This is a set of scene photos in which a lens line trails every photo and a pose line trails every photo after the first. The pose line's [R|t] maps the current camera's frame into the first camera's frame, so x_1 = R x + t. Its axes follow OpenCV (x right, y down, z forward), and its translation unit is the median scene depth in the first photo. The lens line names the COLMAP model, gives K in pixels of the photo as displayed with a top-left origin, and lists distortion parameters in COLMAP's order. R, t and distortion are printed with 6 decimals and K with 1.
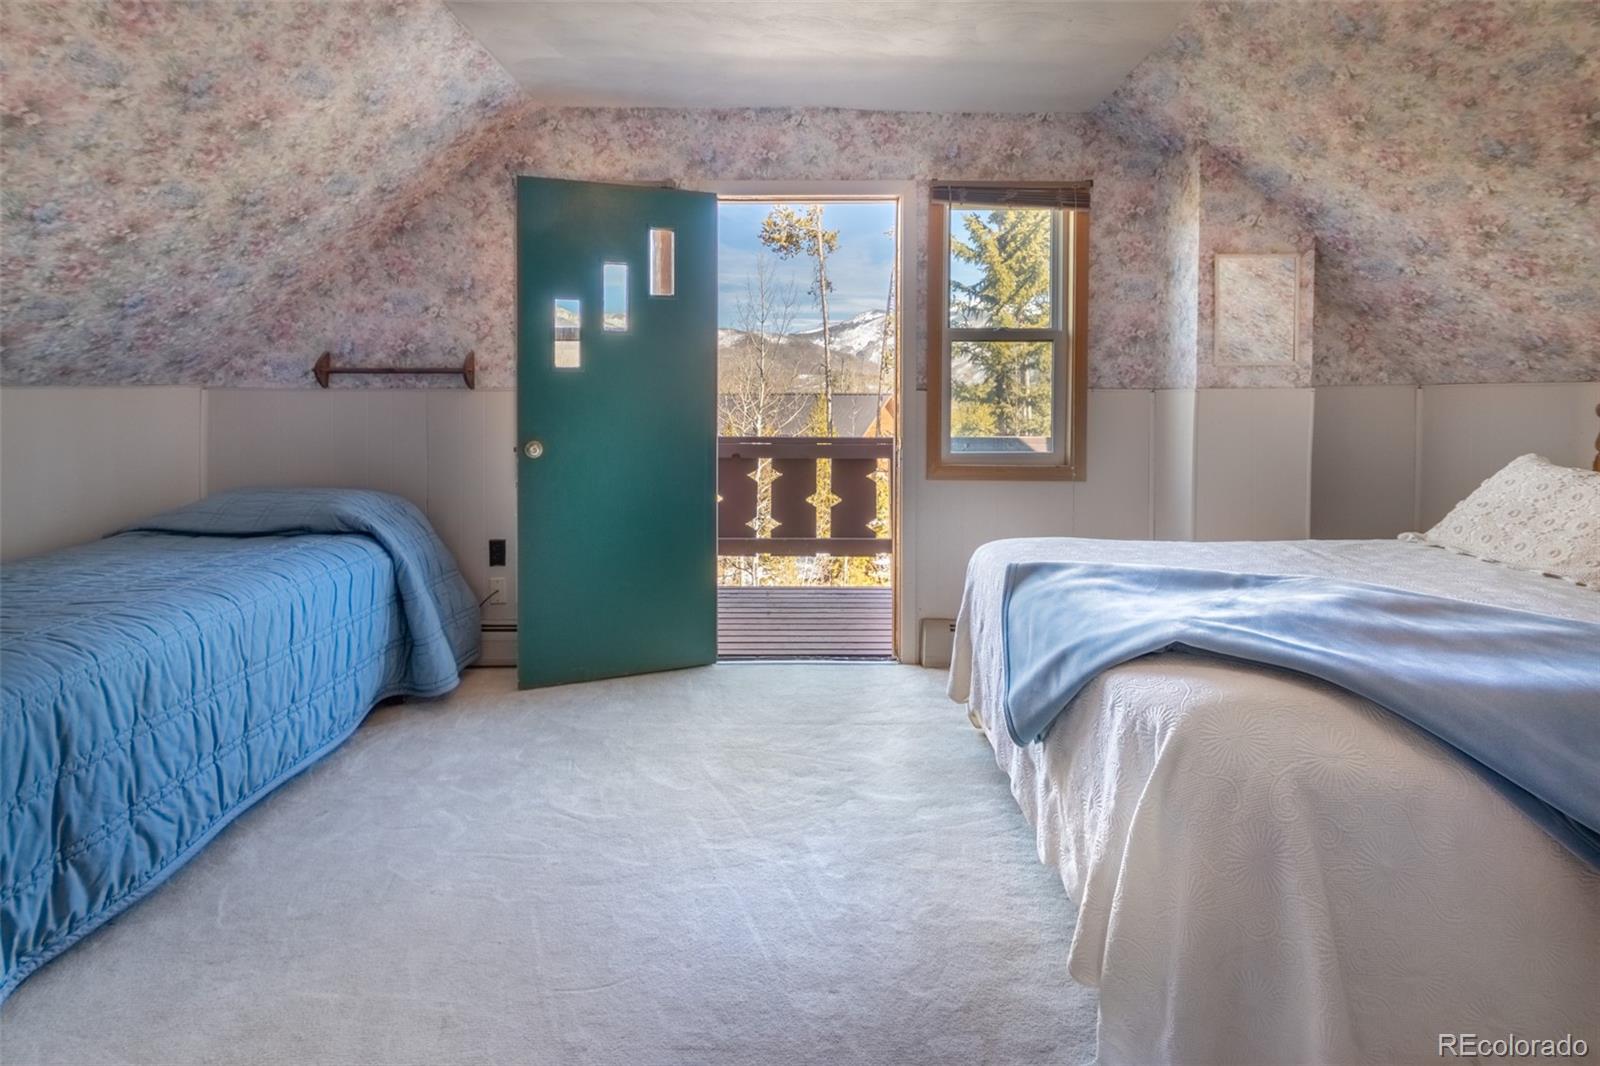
lens RADIAL K [[791.3, 0, 822.5], [0, 791.3, 425.5], [0, 0, 1]] dist [-0.001498, -0.001127]
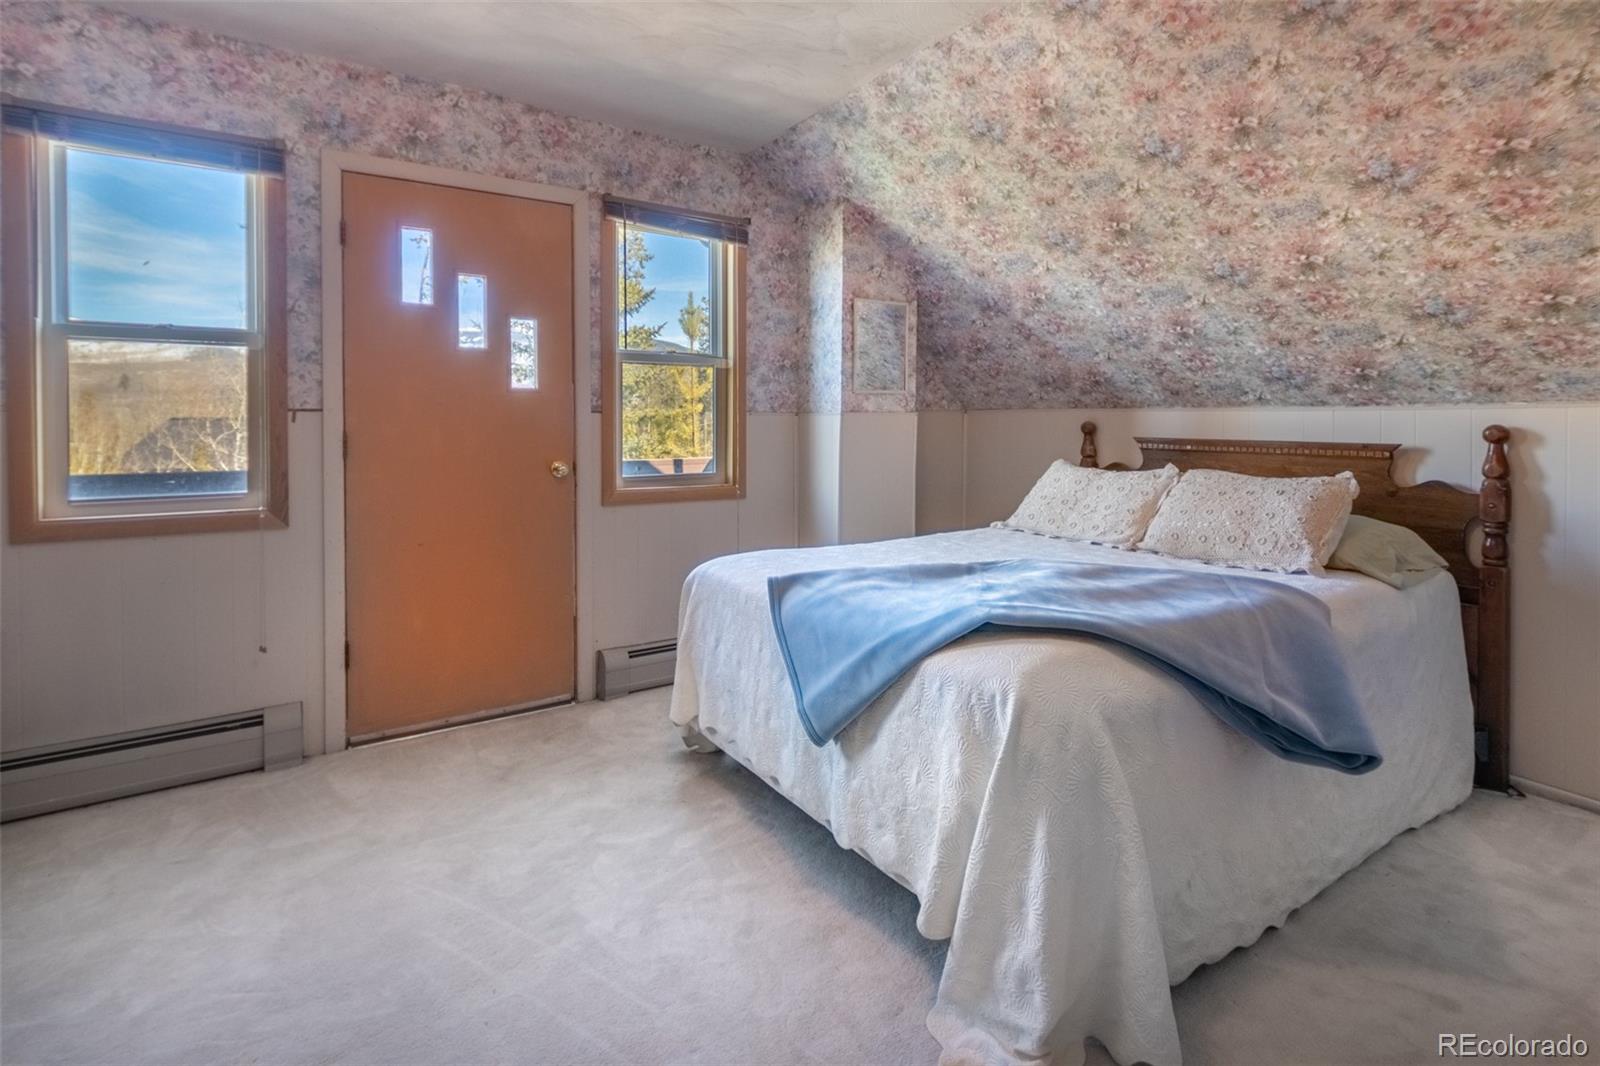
lens RADIAL K [[773.6, 0, 790.8], [0, 773.6, 458.1], [0, 0, 1]] dist [-0.002904, -0.001617]
pose [[0.832467, -0.027961, 0.553369, -0.219168], [0.023360, 0.999609, 0.015366, 0.001181], [-0.553582, 0.000135, 0.832795, 0.099579]]
